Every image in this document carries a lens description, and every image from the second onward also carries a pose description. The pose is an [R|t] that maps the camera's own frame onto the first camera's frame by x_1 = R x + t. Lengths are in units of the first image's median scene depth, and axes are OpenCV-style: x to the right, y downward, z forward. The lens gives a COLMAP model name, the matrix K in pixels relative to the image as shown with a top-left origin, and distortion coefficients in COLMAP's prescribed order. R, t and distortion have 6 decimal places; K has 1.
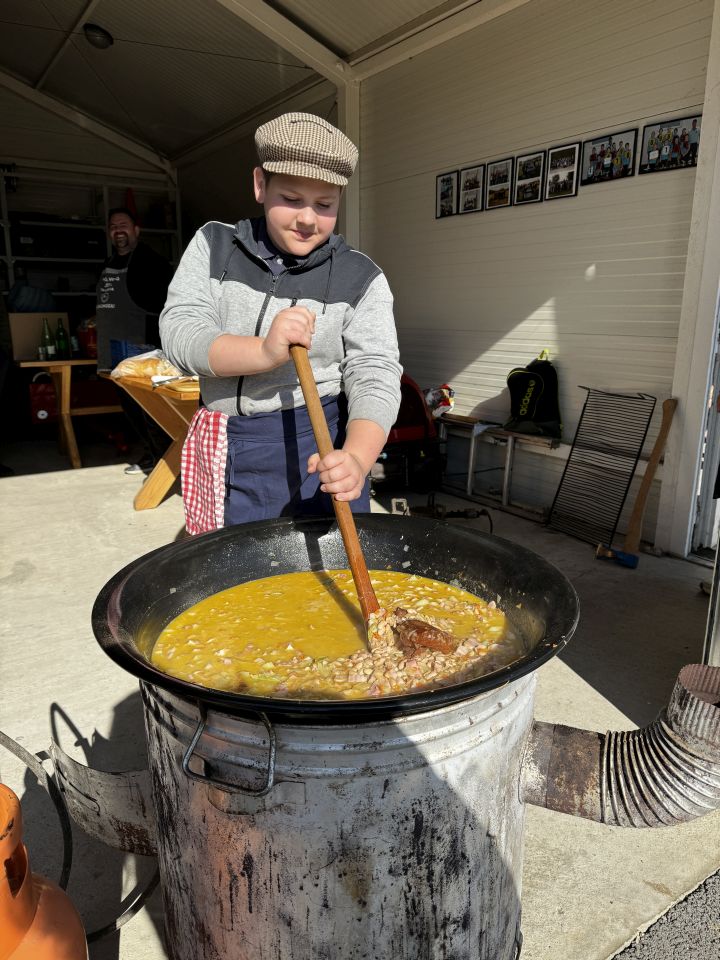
lens RADIAL K [[674.0, 0, 355.4], [0, 674.0, 477.2], [0, 0, 1]] dist [0.000445, -0.003383]
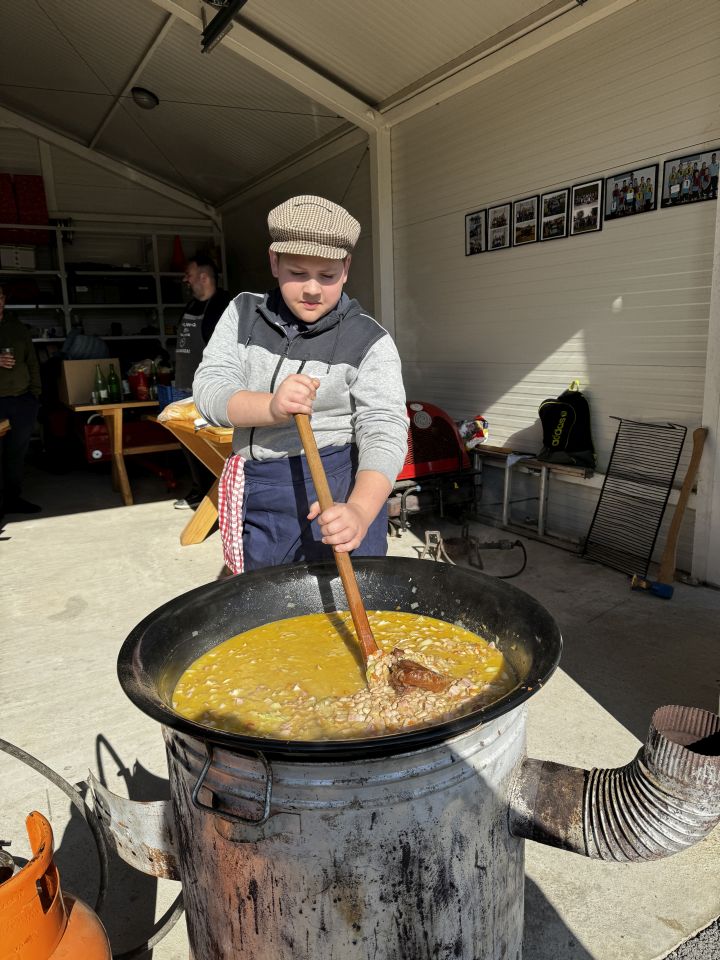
lens RADIAL K [[672.2, 0, 358.0], [0, 672.2, 480.0], [0, 0, 1]] dist [0.005373, -0.005651]
pose [[0.997184, -0.022048, -0.071677, 0.066966], [0.019650, 0.999229, -0.033995, -0.034083], [0.072371, 0.032491, 0.996848, -0.068900]]
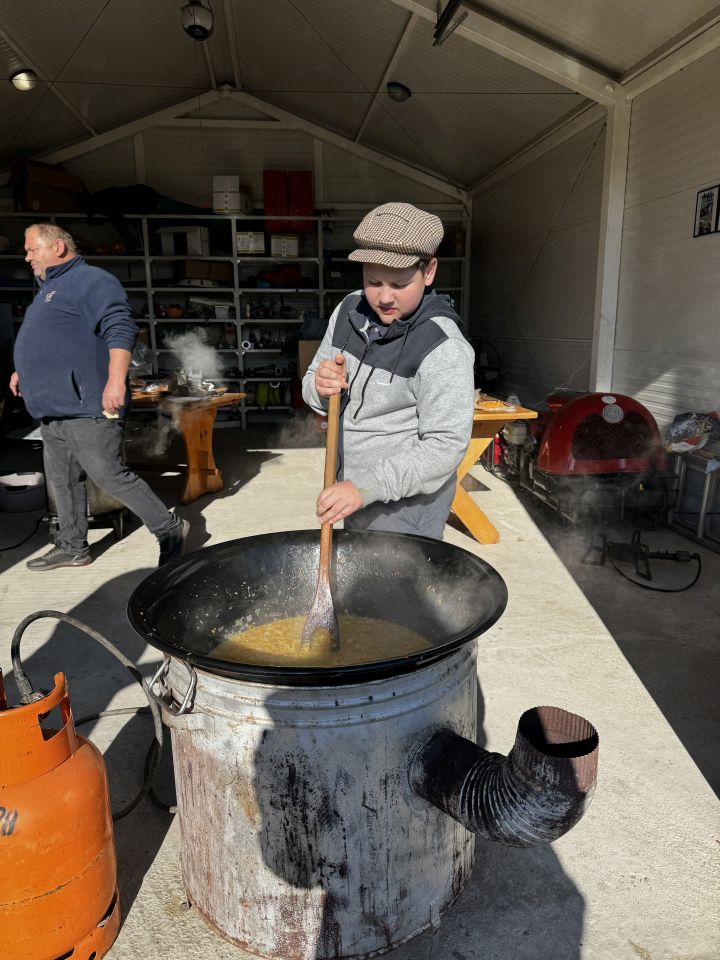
lens RADIAL K [[674.8, 0, 363.4], [0, 674.8, 483.0], [0, 0, 1]] dist [0.003959, -0.006487]
pose [[0.895896, 0.088458, -0.435369, 0.457544], [-0.093264, 0.995587, 0.010365, -0.042264], [0.434365, 0.031318, 0.900193, -0.079929]]
